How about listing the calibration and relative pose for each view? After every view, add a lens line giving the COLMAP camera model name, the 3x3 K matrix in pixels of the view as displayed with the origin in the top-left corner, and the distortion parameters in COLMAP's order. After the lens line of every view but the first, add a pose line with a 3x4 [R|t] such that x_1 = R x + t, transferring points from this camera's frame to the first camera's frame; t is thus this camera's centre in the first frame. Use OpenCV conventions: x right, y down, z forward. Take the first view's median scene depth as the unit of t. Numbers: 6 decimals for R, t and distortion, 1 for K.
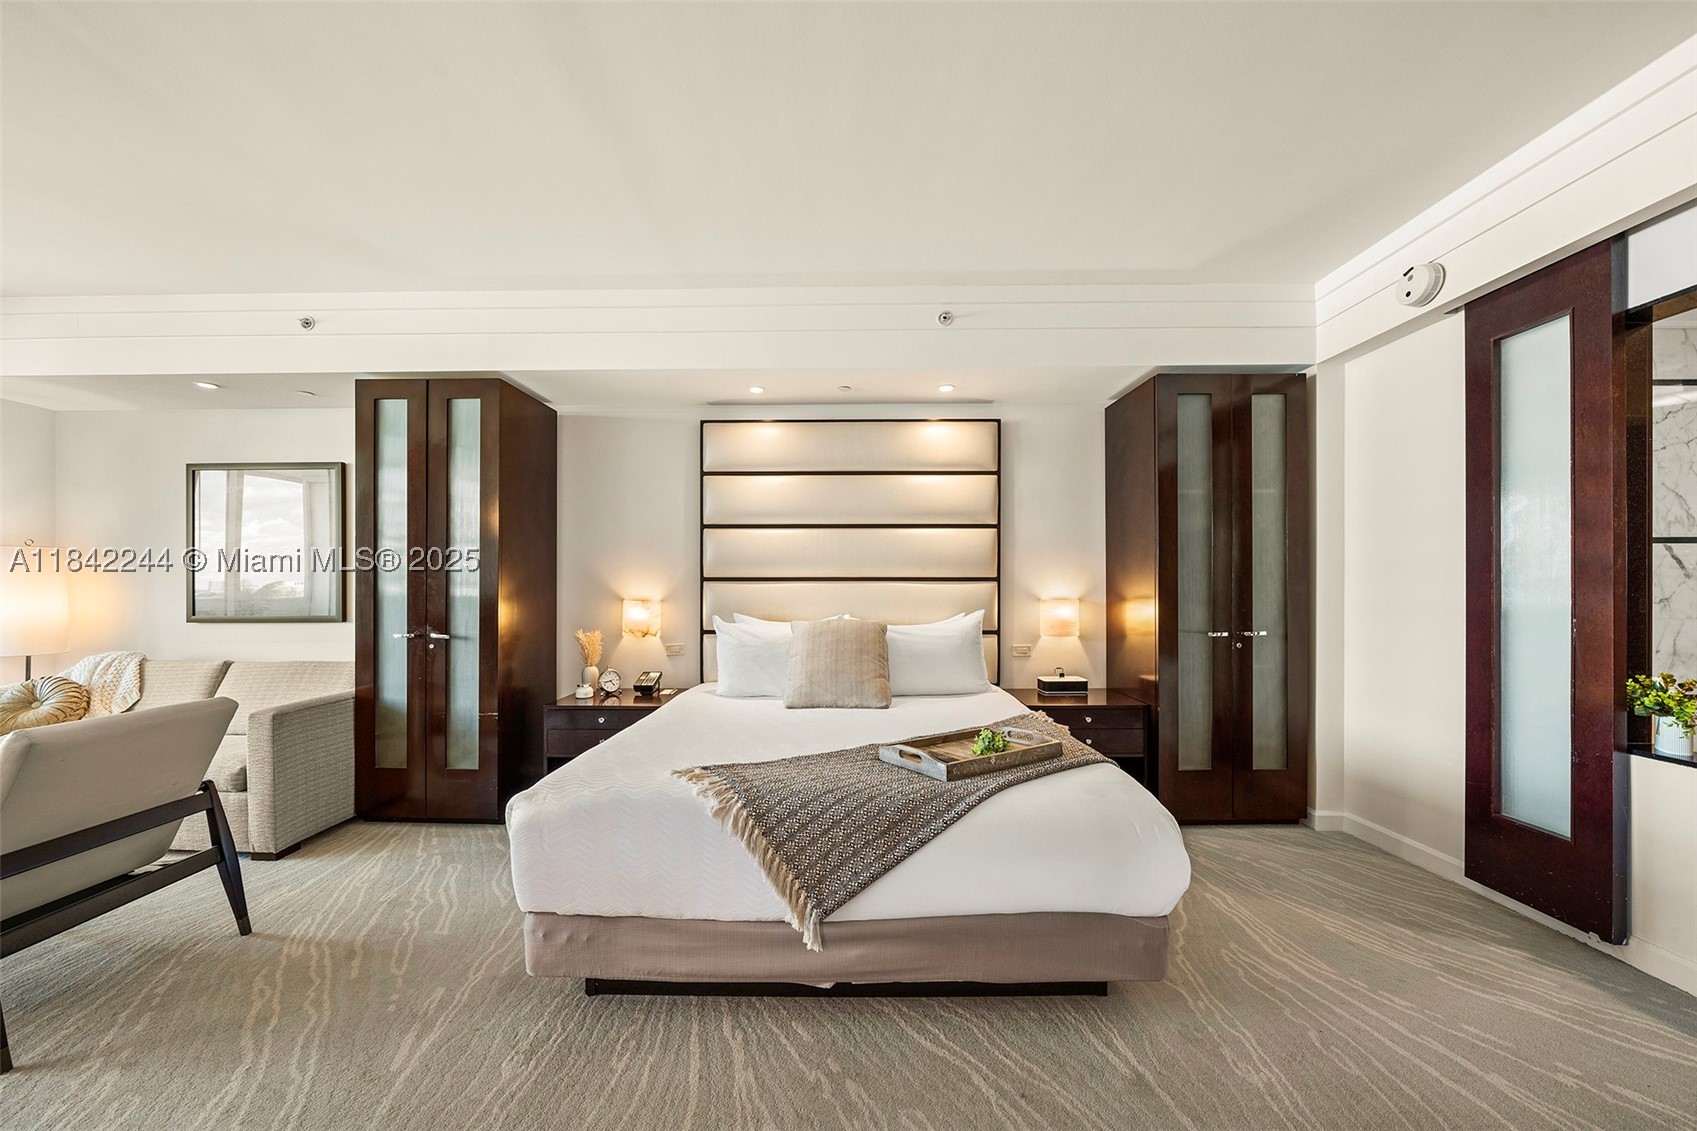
lens RADIAL K [[588.1, 0, 845.0], [0, 588.1, 587.2], [0, 0, 1]] dist [-0.005219, 0.000203]
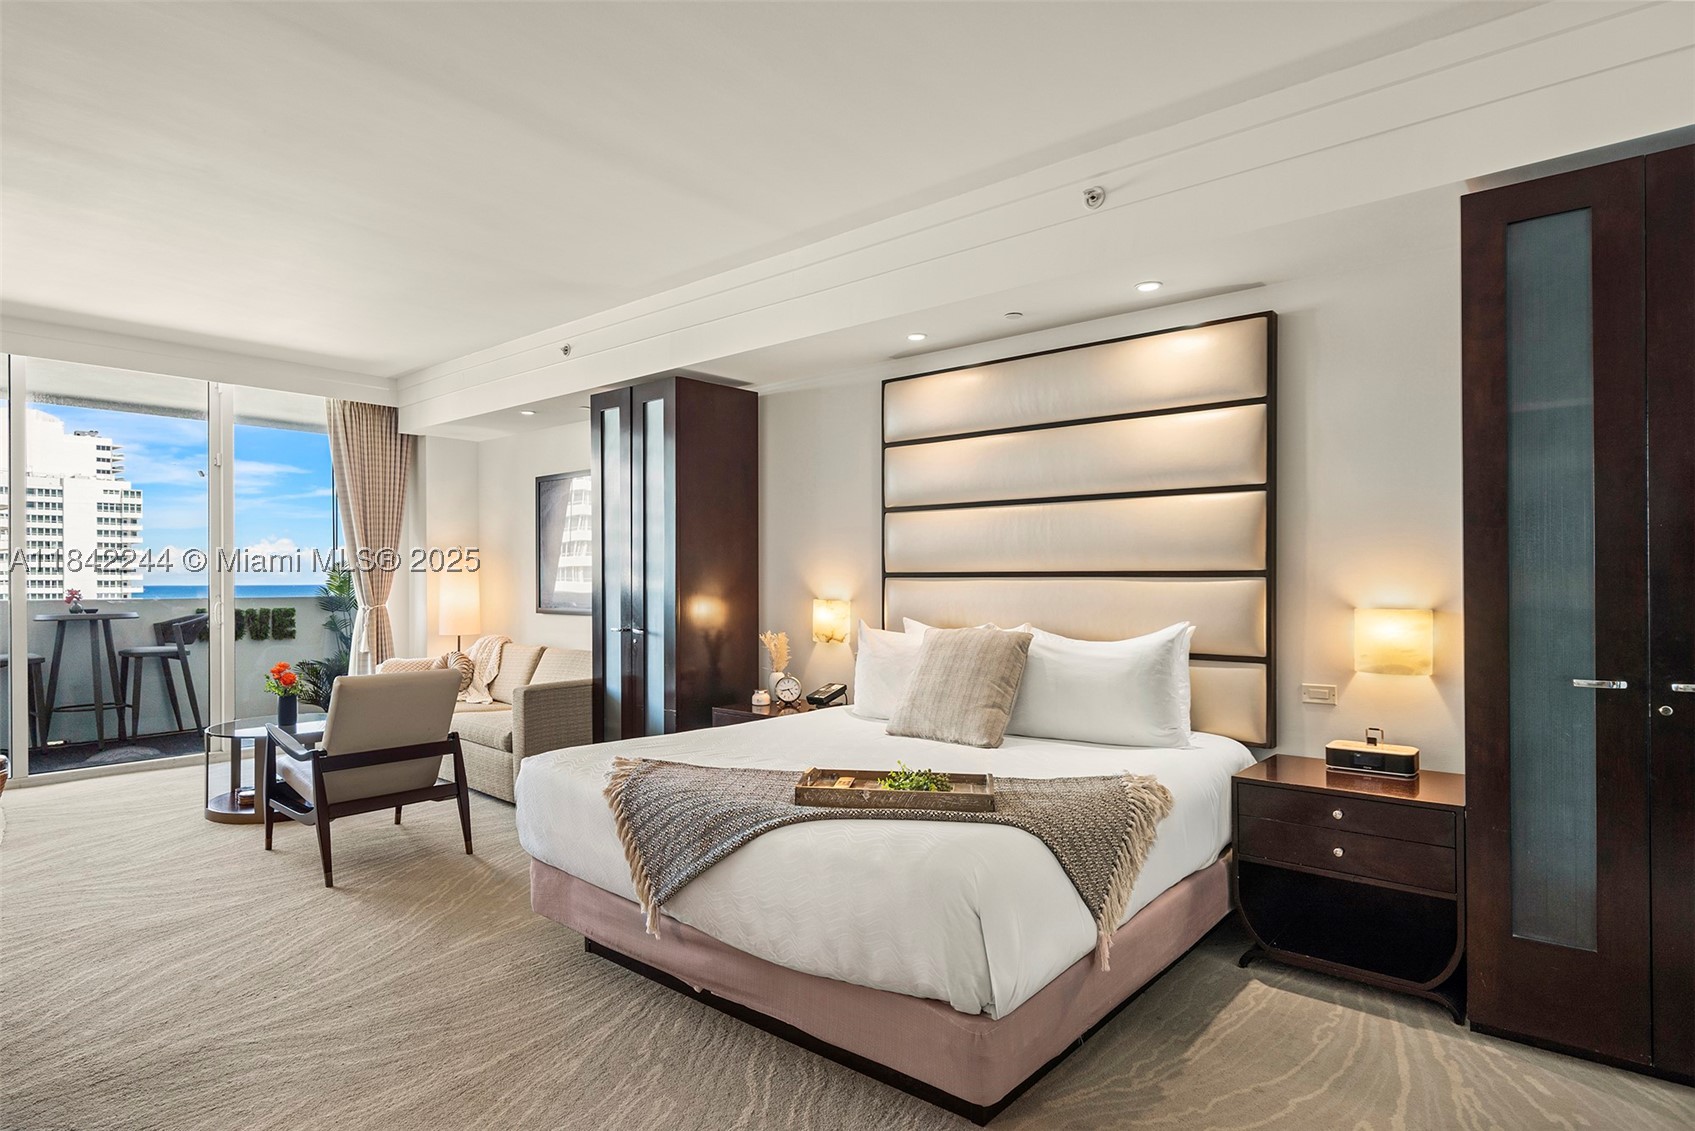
lens RADIAL K [[917.8, 0, 842.7], [0, 917.8, 581.4], [0, 0, 1]] dist [-0.002107, 0.000306]
pose [[0.767669, 0.001619, -0.640845, 0.649282], [-0.000546, 0.999998, 0.001871, -0.008873], [0.640847, -0.001086, 0.767668, -0.019712]]
